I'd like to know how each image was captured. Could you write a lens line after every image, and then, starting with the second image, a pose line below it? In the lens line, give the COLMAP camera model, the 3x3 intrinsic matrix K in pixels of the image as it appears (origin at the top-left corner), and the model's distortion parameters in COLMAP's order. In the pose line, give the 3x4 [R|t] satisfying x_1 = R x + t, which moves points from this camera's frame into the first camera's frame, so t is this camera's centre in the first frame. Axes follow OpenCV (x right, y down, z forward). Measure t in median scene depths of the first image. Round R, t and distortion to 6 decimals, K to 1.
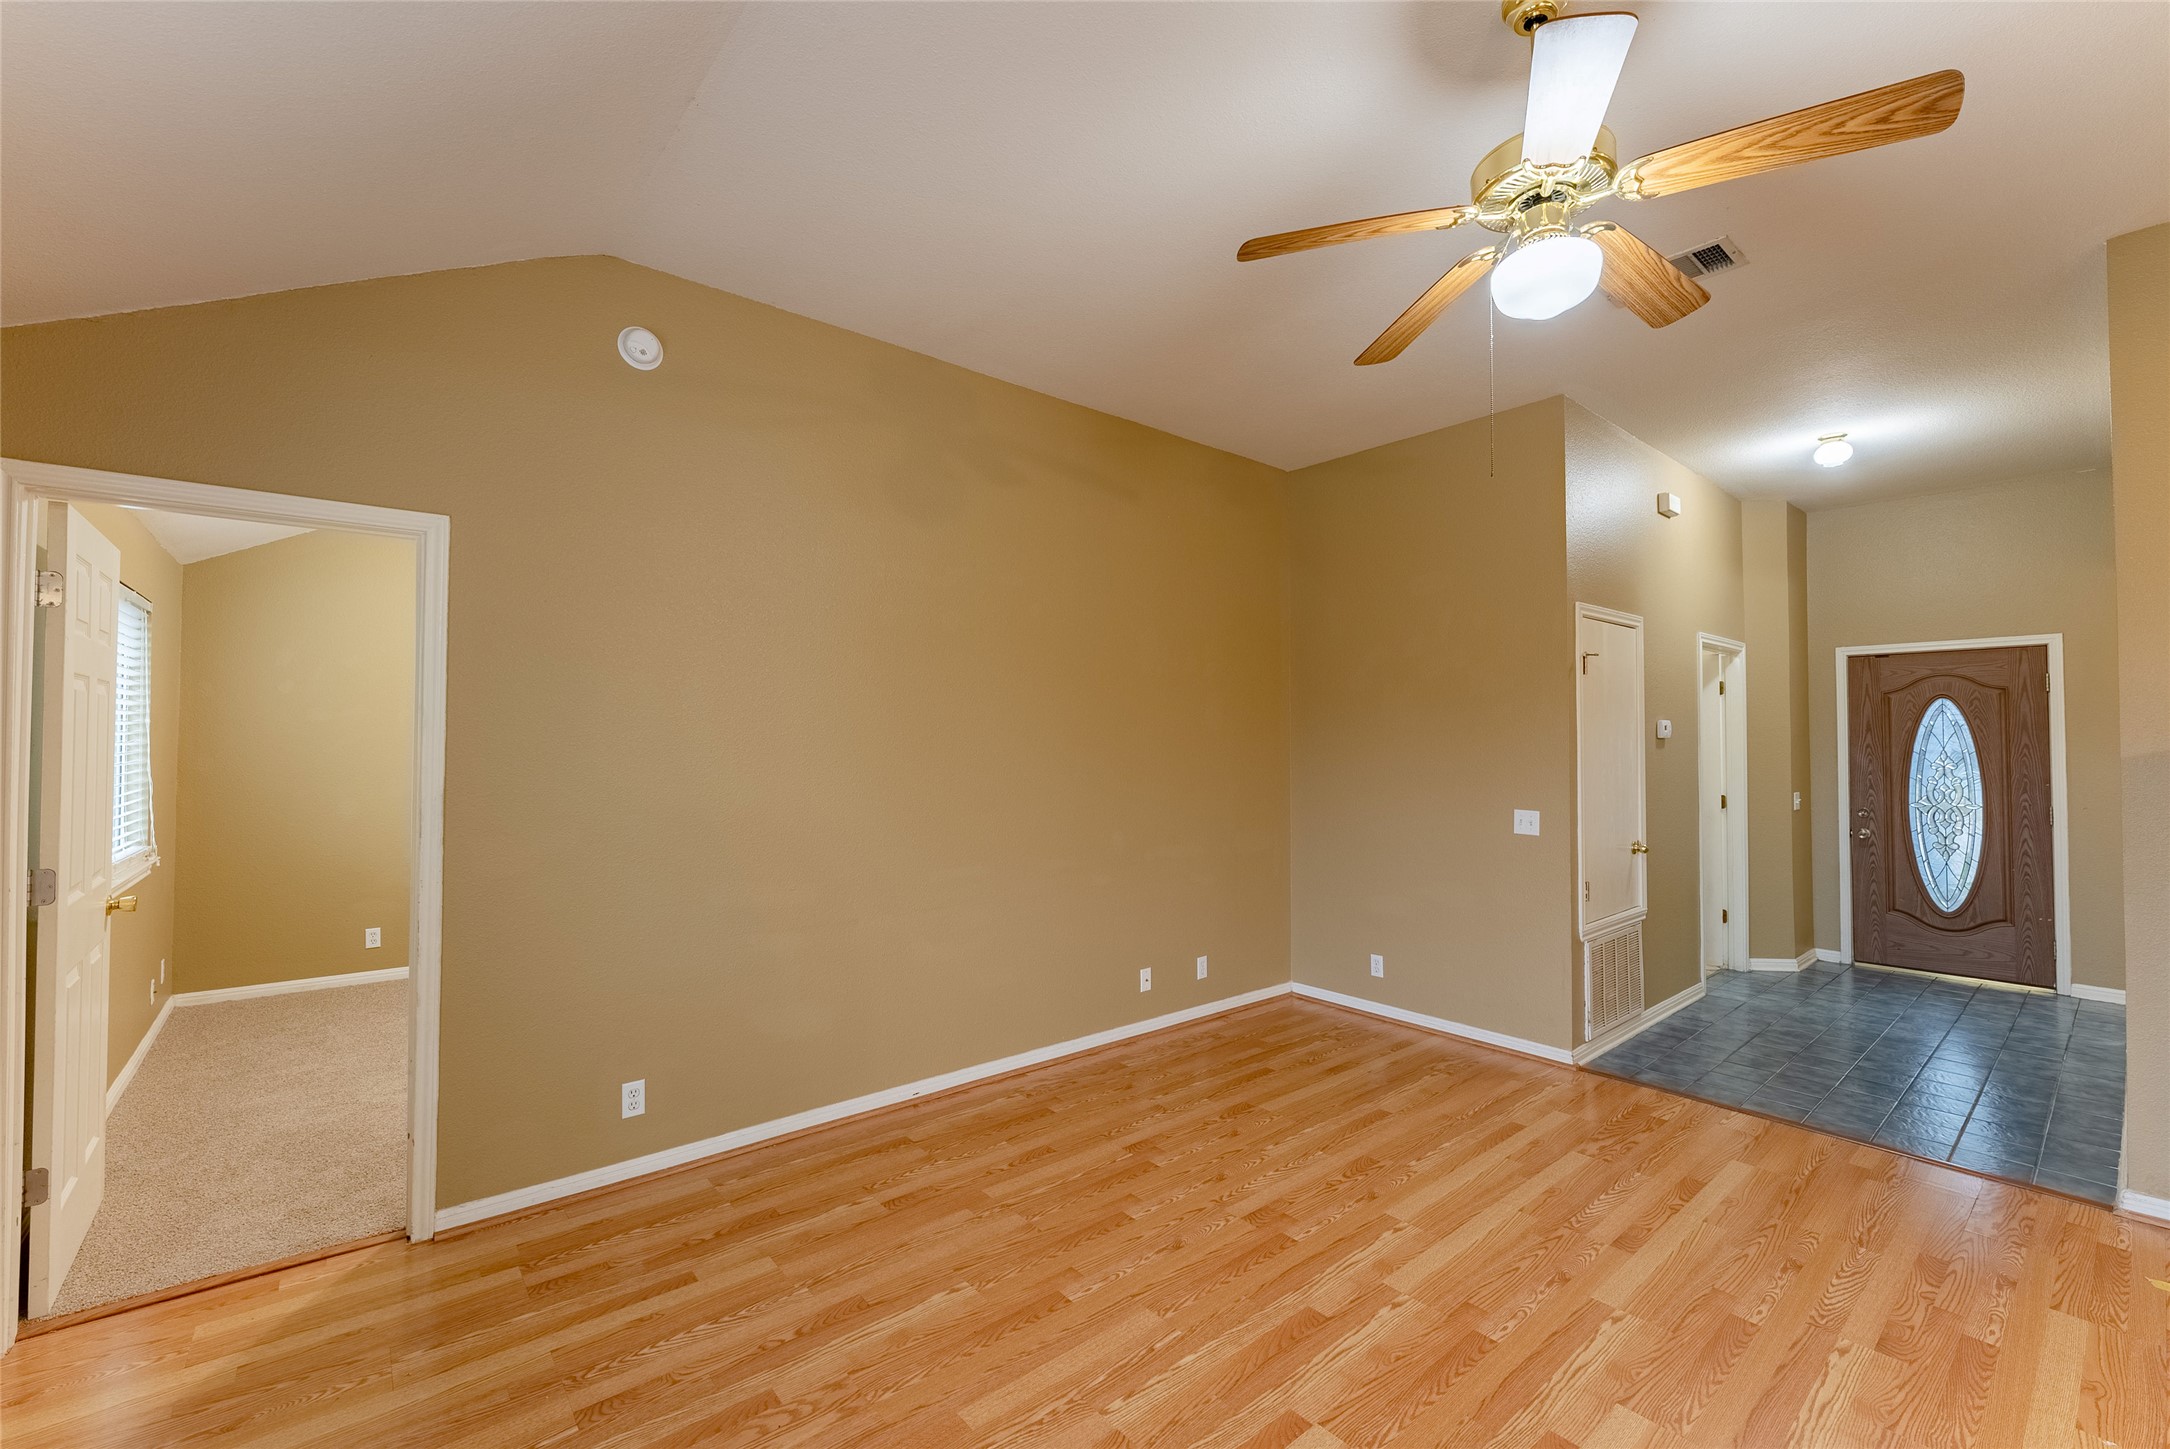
lens RADIAL K [[881.3, 0, 1042.7], [0, 881.3, 724.6], [0, 0, 1]] dist [-0.001078, -0.000281]
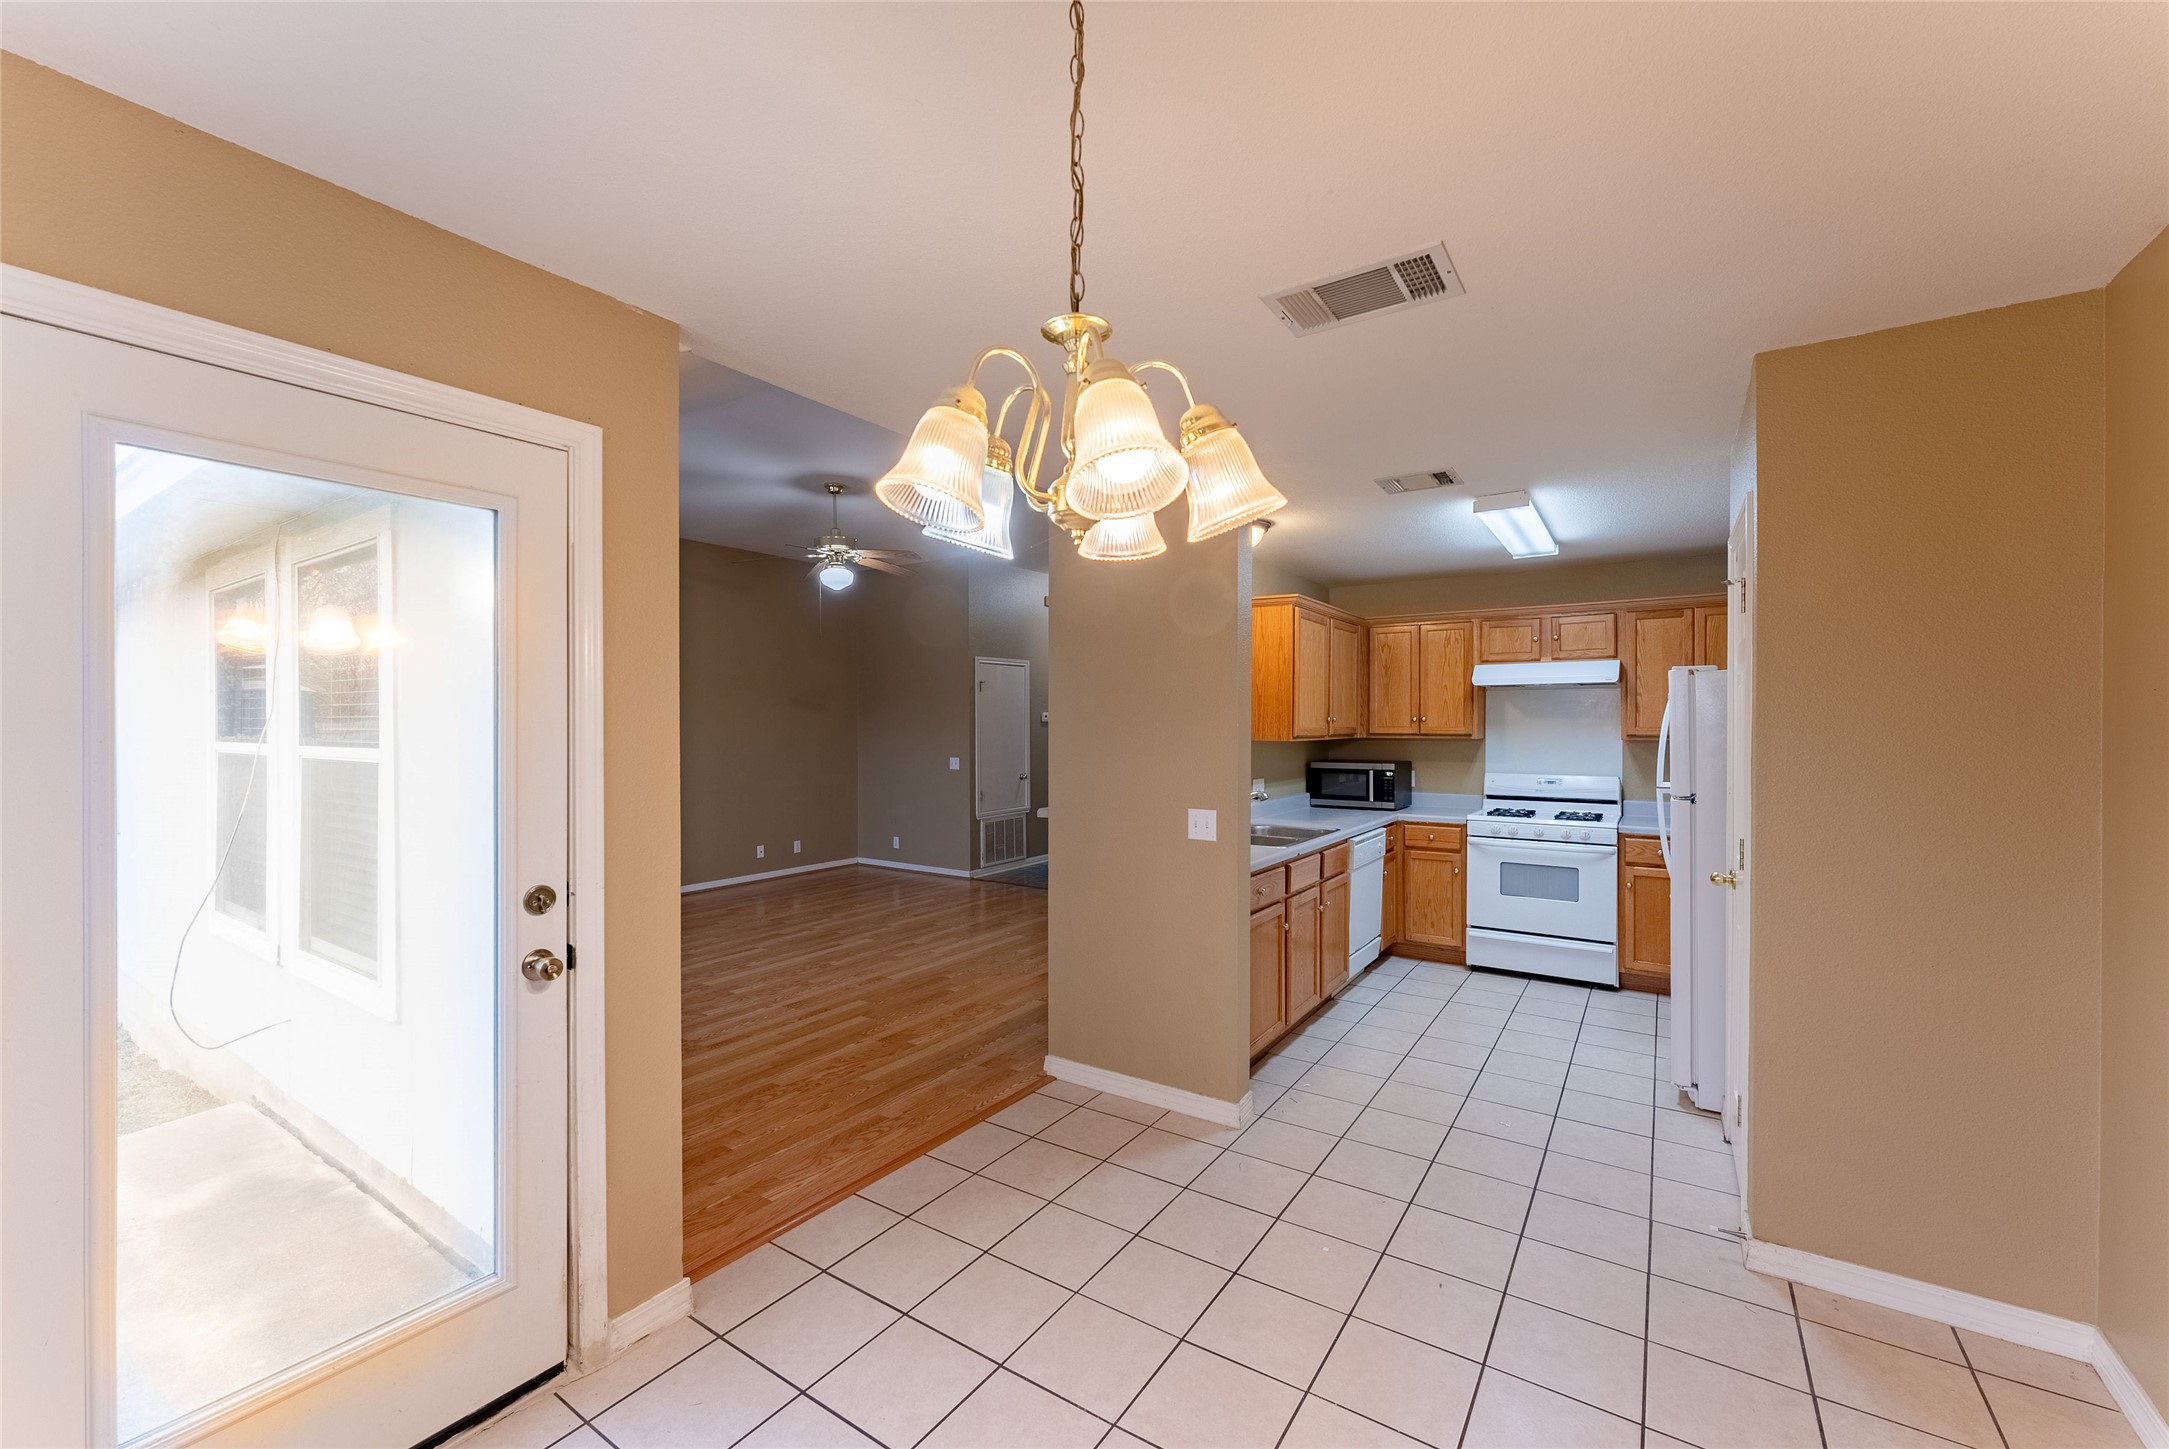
lens RADIAL K [[880.9, 0, 1078.5], [0, 880.9, 727.6], [0, 0, 1]] dist [-0.001078, -0.000281]
pose [[0.951057, -0.001115, 0.309012, 0.195890], [-0.008845, 0.999486, 0.030828, -0.038144], [-0.308888, -0.032053, 0.950558, -1.044037]]
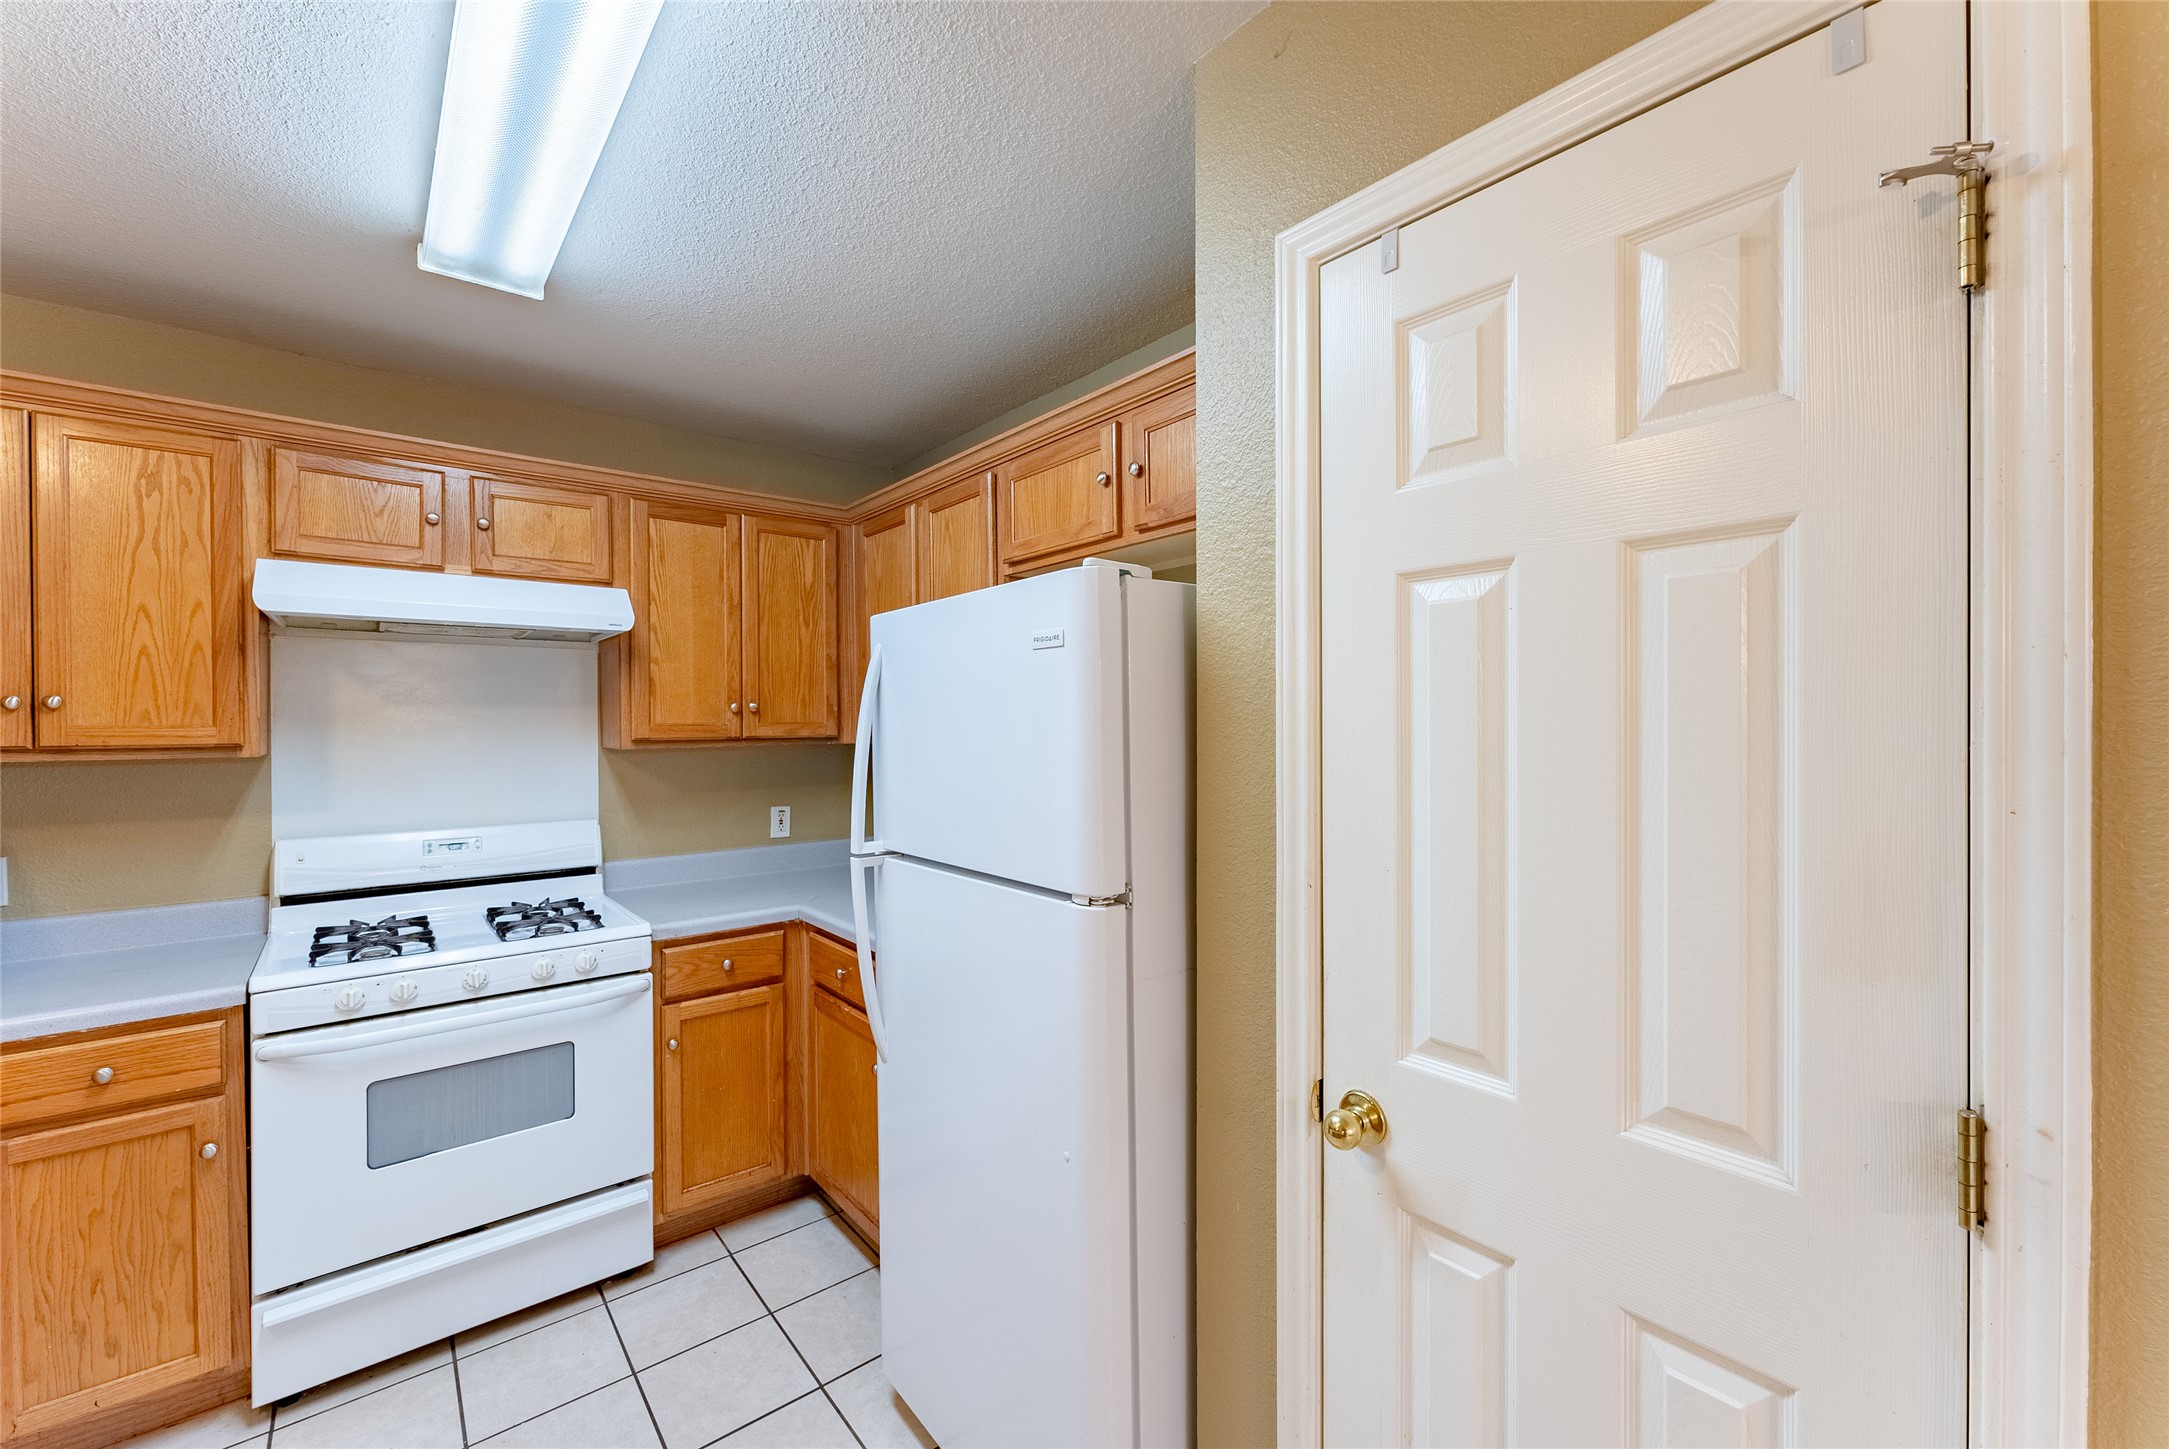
lens RADIAL K [[880.9, 0, 1106.0], [0, 880.9, 728.6], [0, 0, 1]] dist [-0.001078, -0.000281]
pose [[-0.025821, -0.006748, 0.999644, 0.708372], [-0.023054, 0.999715, 0.006153, -0.013782], [-0.999401, -0.022886, -0.025970, -0.380294]]
